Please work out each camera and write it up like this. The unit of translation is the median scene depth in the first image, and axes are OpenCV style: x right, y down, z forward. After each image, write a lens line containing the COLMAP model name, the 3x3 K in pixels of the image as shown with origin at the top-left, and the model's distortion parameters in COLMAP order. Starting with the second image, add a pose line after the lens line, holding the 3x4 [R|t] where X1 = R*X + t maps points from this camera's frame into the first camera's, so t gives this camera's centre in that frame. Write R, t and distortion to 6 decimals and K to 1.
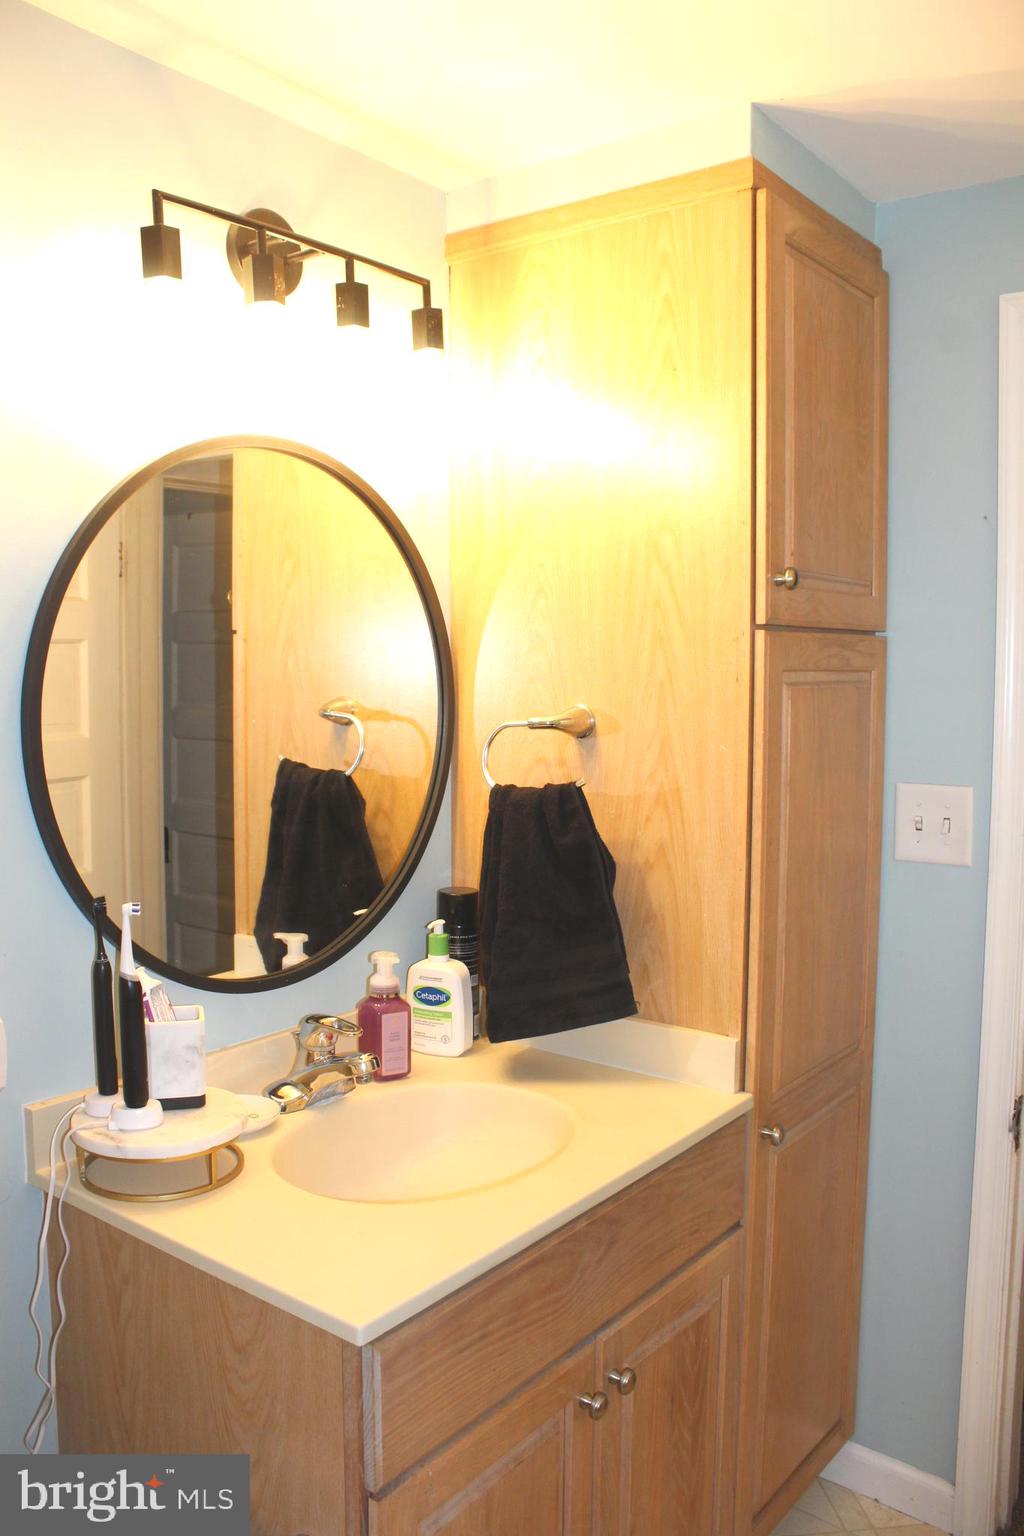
lens RADIAL K [[1264.6, 0, 512.0], [0, 1264.6, 768.0], [0, 0, 1]] dist [-0.155591, 0.138204]
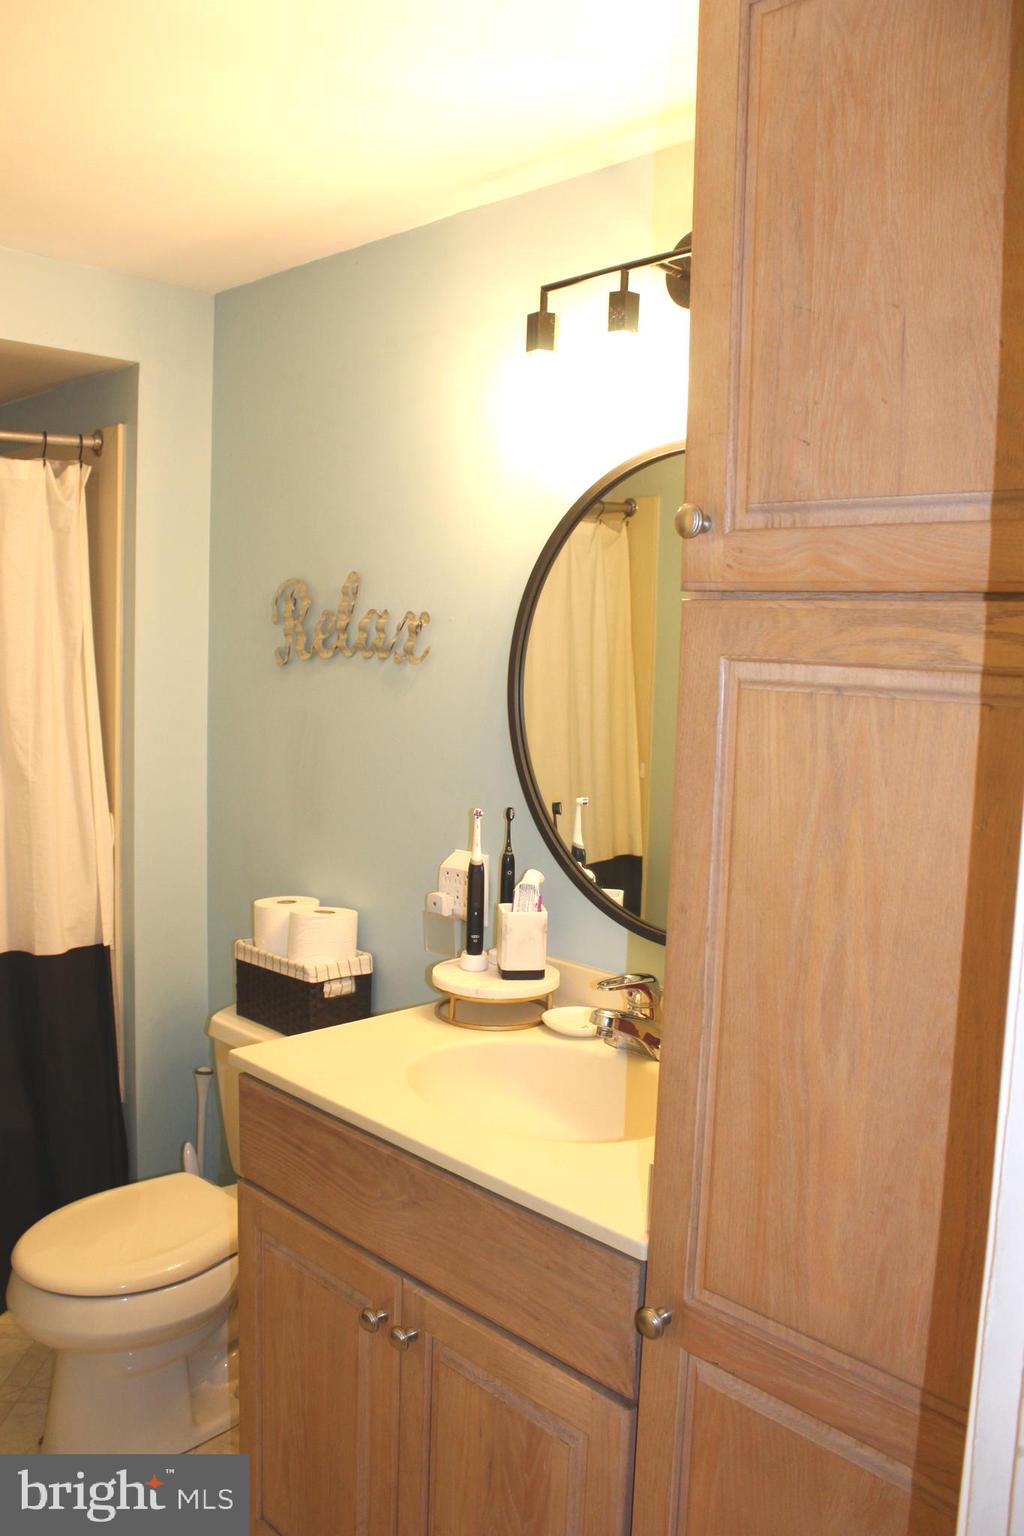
lens RADIAL K [[1275.9, 0, 501.6], [0, 1275.9, 765.8], [0, 0, 1]] dist [-0.166297, 0.150832]
pose [[-0.153084, 0.090450, -0.984065, 1.060497], [-0.114517, 0.987470, 0.108578, -0.096324], [0.981555, 0.129313, -0.140808, 1.167059]]
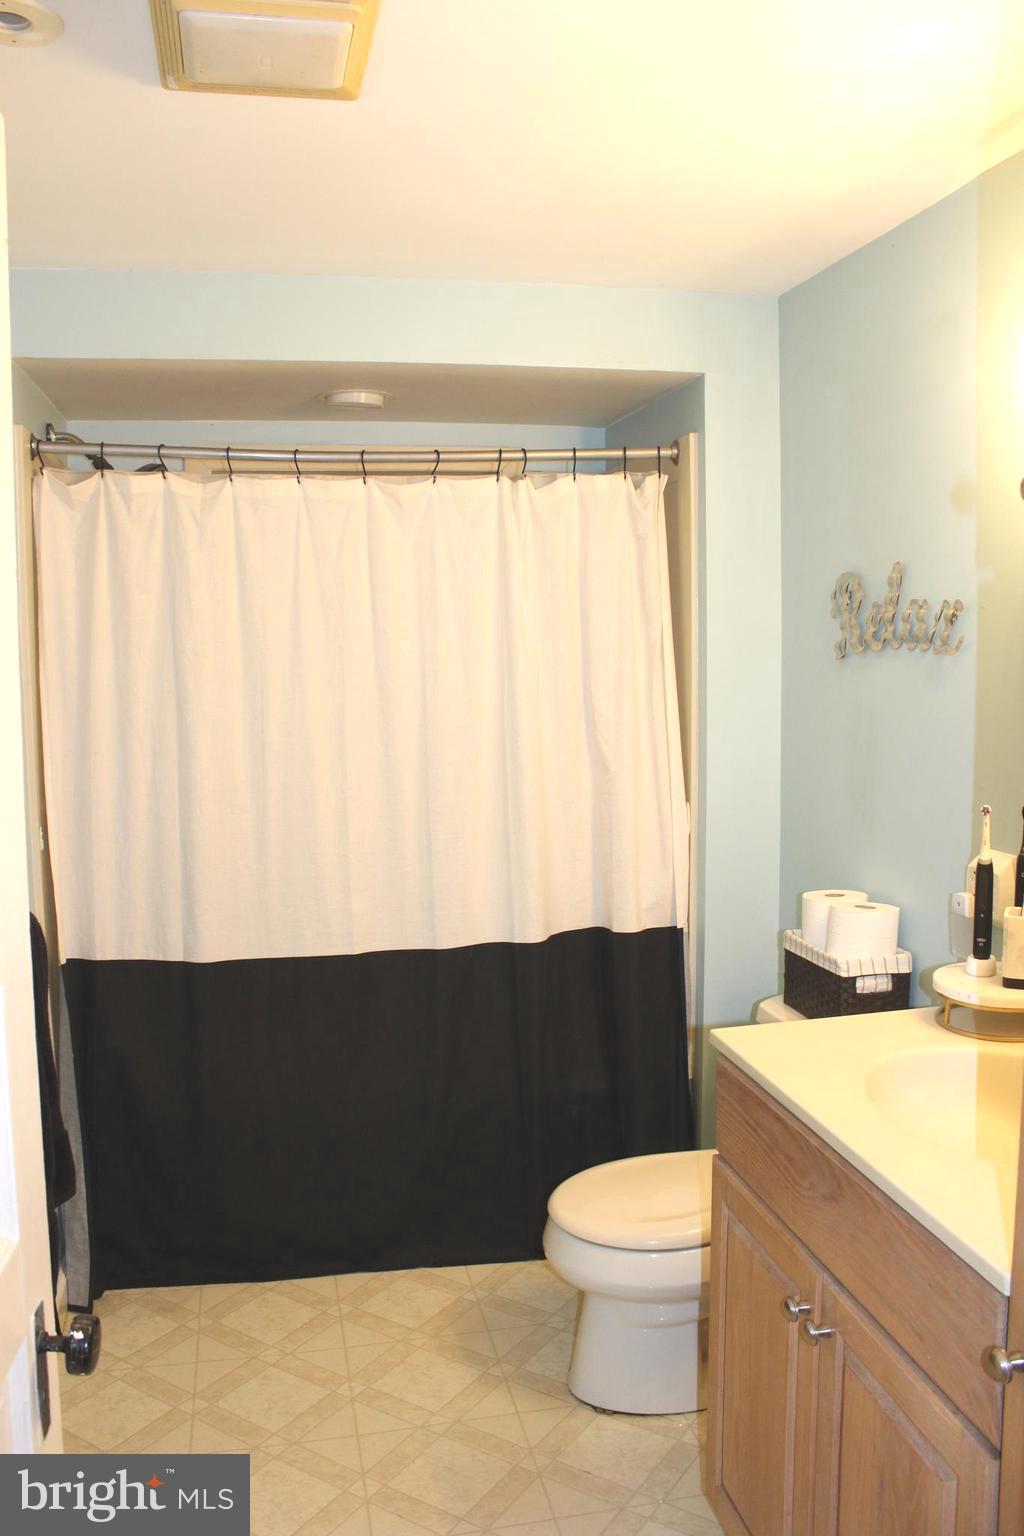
lens RADIAL K [[1275.9, 0, 501.6], [0, 1275.9, 765.8], [0, 0, 1]] dist [-0.166297, 0.150832]
pose [[-0.658404, 0.084647, -0.747890, 0.992557], [-0.052784, 0.986017, 0.158067, -0.113512], [0.750812, 0.143548, -0.644729, 1.399573]]
